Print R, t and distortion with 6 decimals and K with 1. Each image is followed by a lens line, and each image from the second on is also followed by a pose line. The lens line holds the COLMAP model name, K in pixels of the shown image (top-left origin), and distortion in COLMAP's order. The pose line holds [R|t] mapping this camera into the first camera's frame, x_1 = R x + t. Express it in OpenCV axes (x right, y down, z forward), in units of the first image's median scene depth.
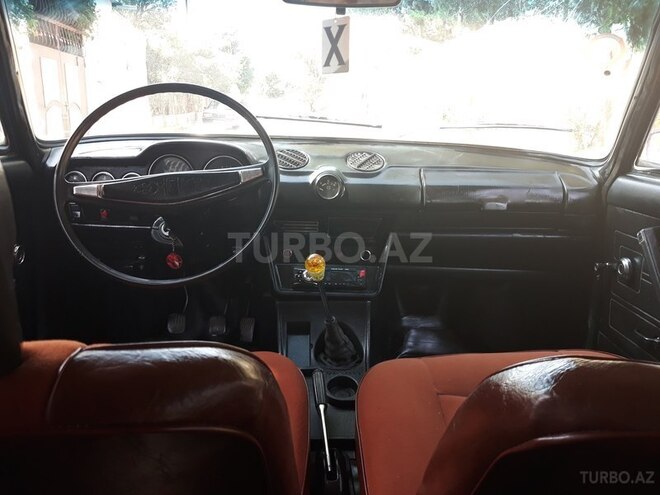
lens RADIAL K [[531.0, 0, 330.0], [0, 531.0, 247.5], [0, 0, 1]] dist [0.000591, -0.001811]
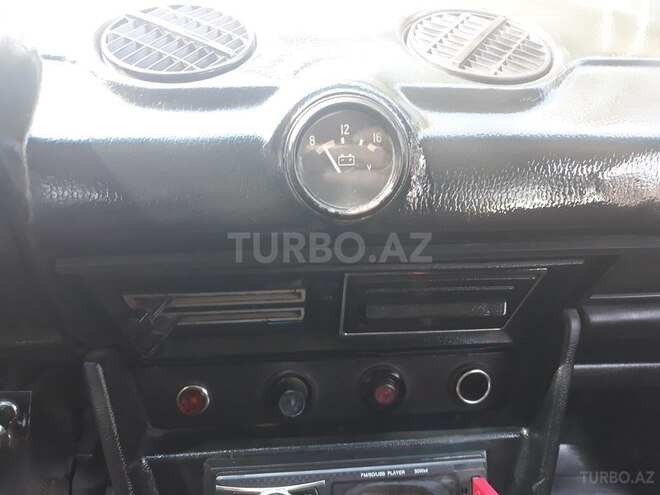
lens RADIAL K [[531.0, 0, 330.0], [0, 531.0, 247.5], [0, 0, 1]] dist [0.000591, -0.001811]
pose [[0.999529, -0.027859, 0.012847, -0.019519], [0.025927, 0.990951, 0.131697, -0.152819], [-0.016400, -0.131302, 0.991207, 1.120461]]
